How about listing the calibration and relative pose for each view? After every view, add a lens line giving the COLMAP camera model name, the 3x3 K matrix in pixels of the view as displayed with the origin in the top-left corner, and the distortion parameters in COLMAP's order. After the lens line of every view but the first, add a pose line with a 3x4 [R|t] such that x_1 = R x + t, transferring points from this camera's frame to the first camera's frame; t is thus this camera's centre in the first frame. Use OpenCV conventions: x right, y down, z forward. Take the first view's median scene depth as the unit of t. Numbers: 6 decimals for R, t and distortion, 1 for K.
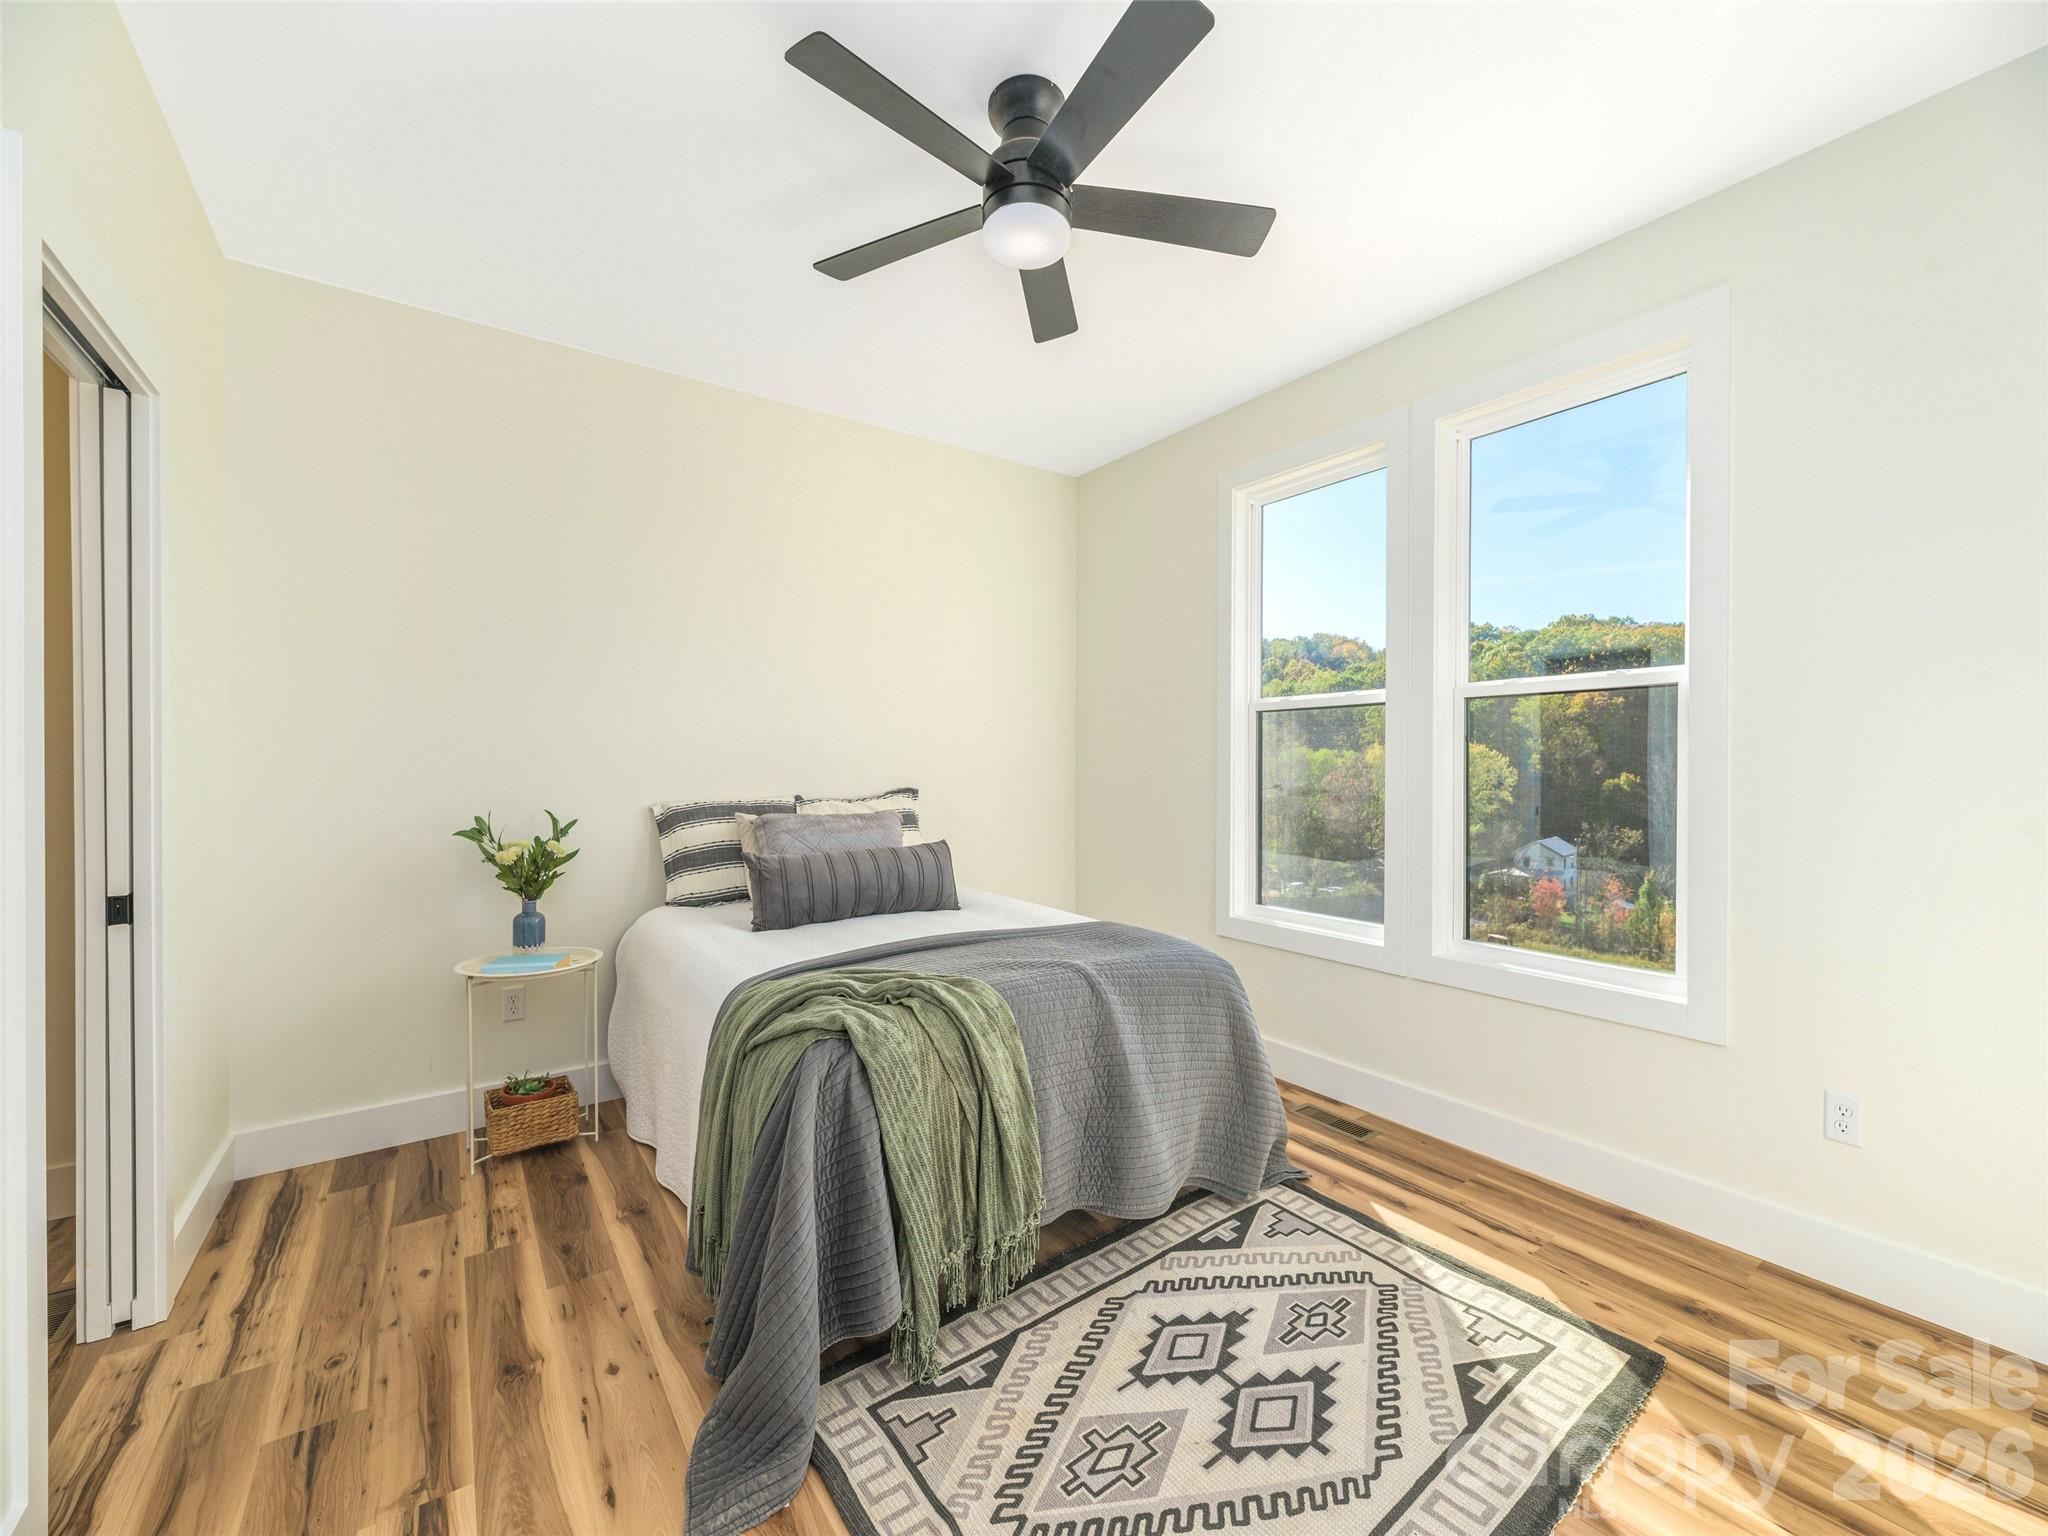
lens RADIAL K [[827.4, 0, 1026.2], [0, 827.4, 773.4], [0, 0, 1]] dist [-0.002684, 0.000879]
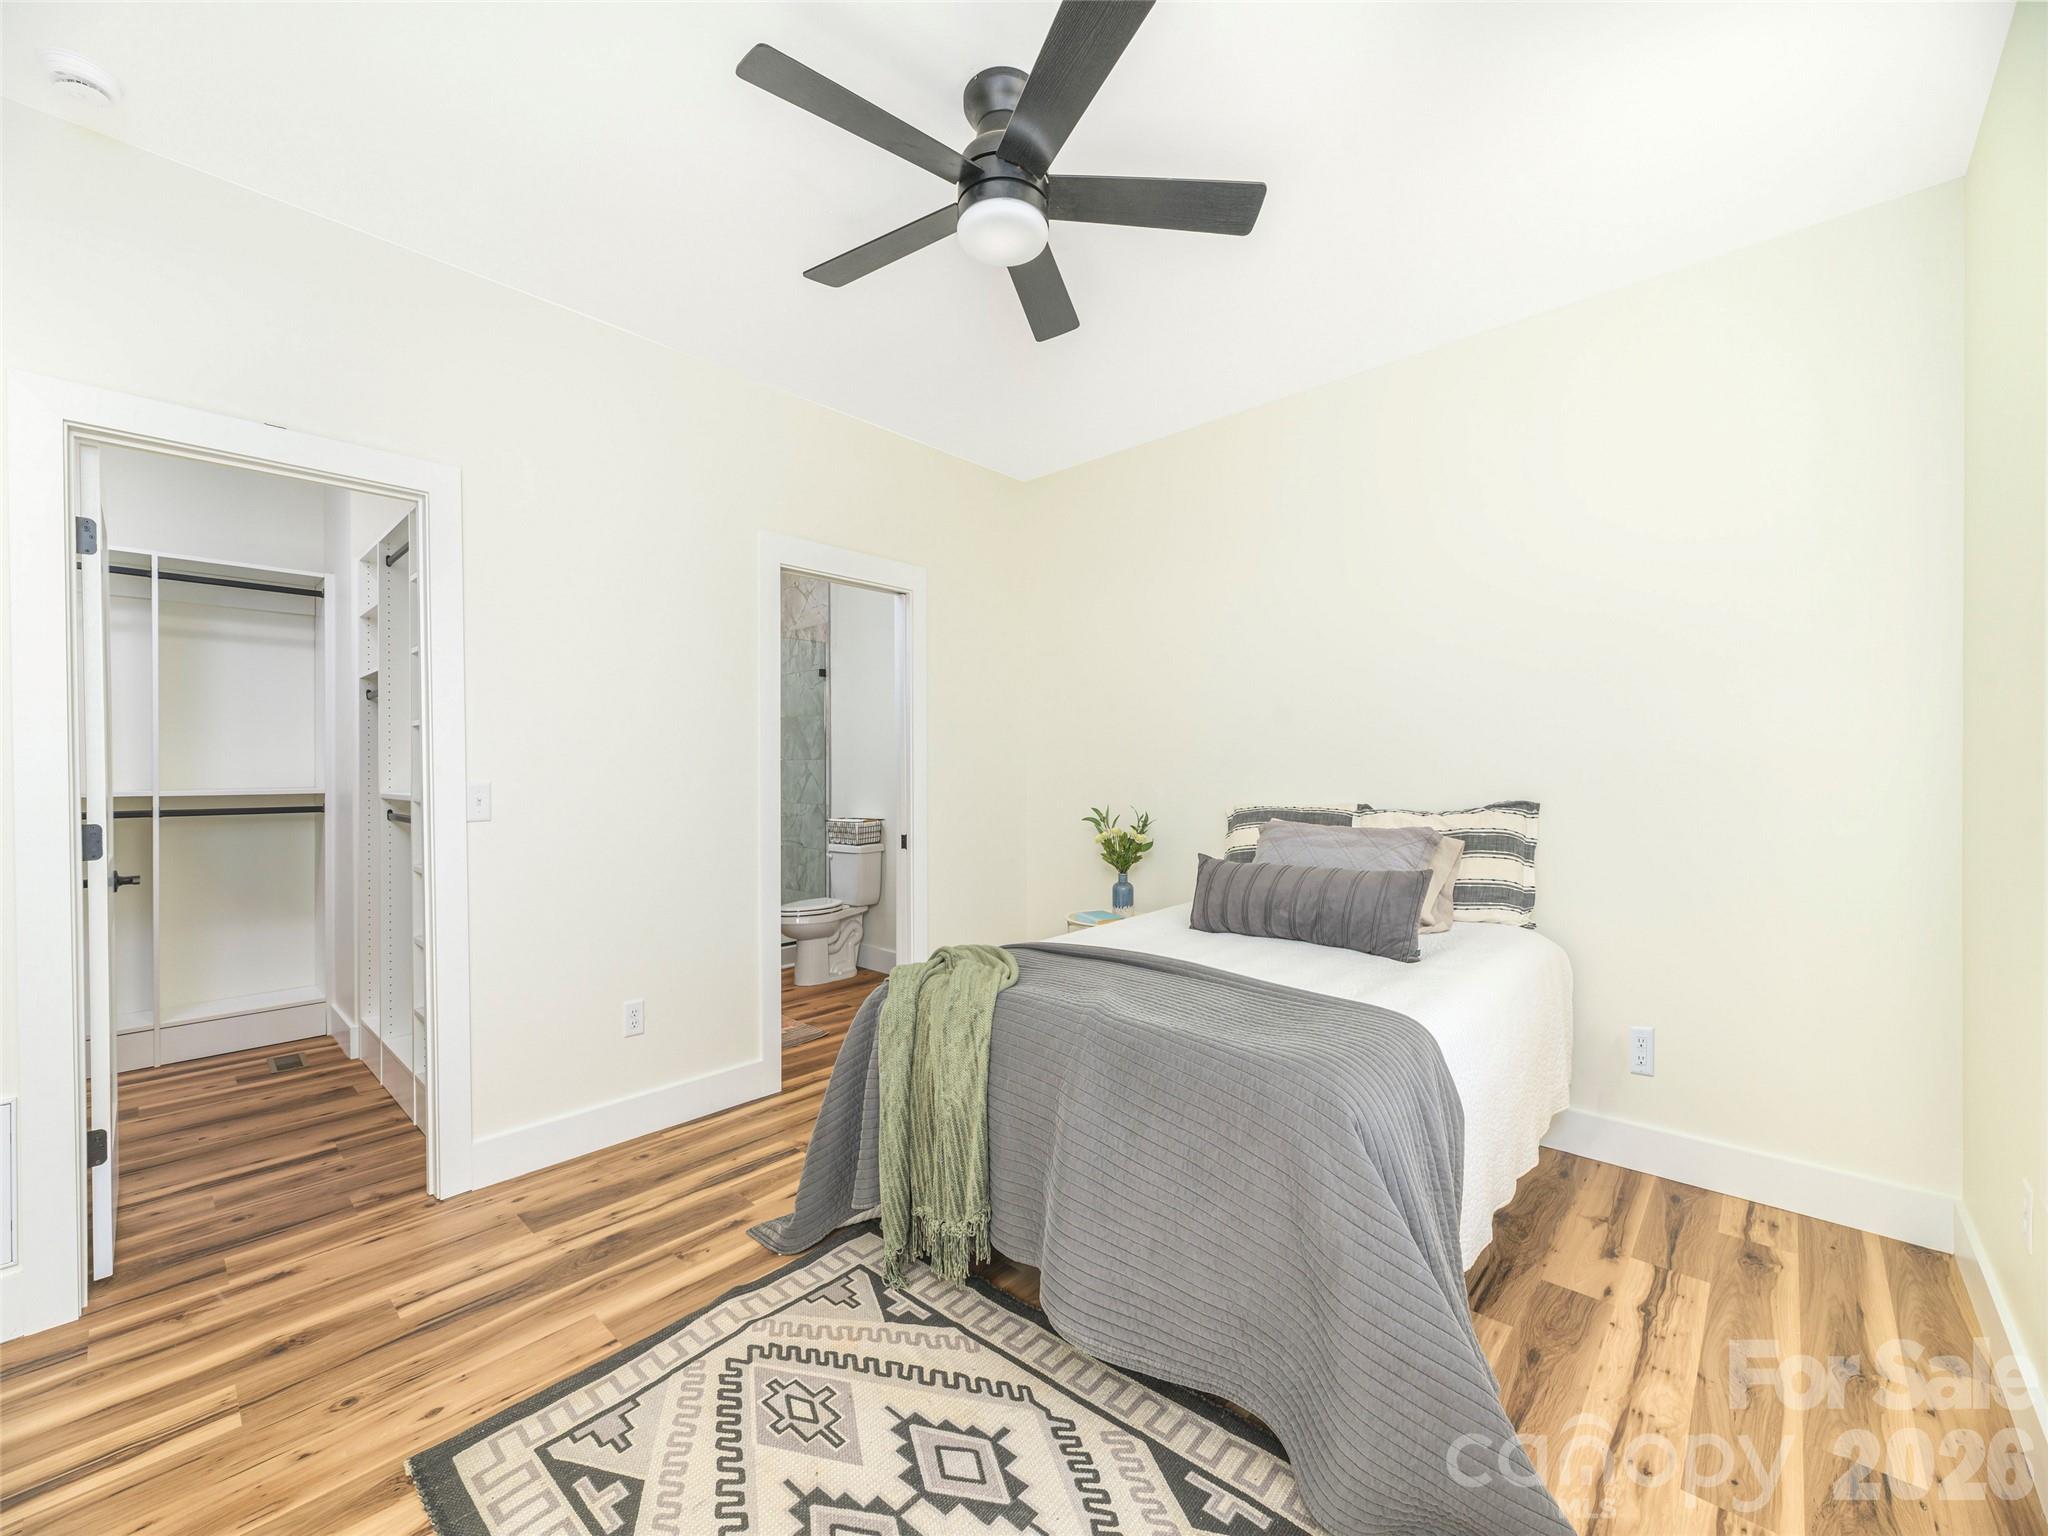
lens RADIAL K [[827.4, 0, 1020.3], [0, 827.4, 772.8], [0, 0, 1]] dist [-0.002684, 0.000879]
pose [[0.200805, -0.003097, -0.979626, 1.027262], [-0.007872, 0.999958, -0.004775, -0.000851], [0.979600, 0.008671, 0.200772, 0.885981]]
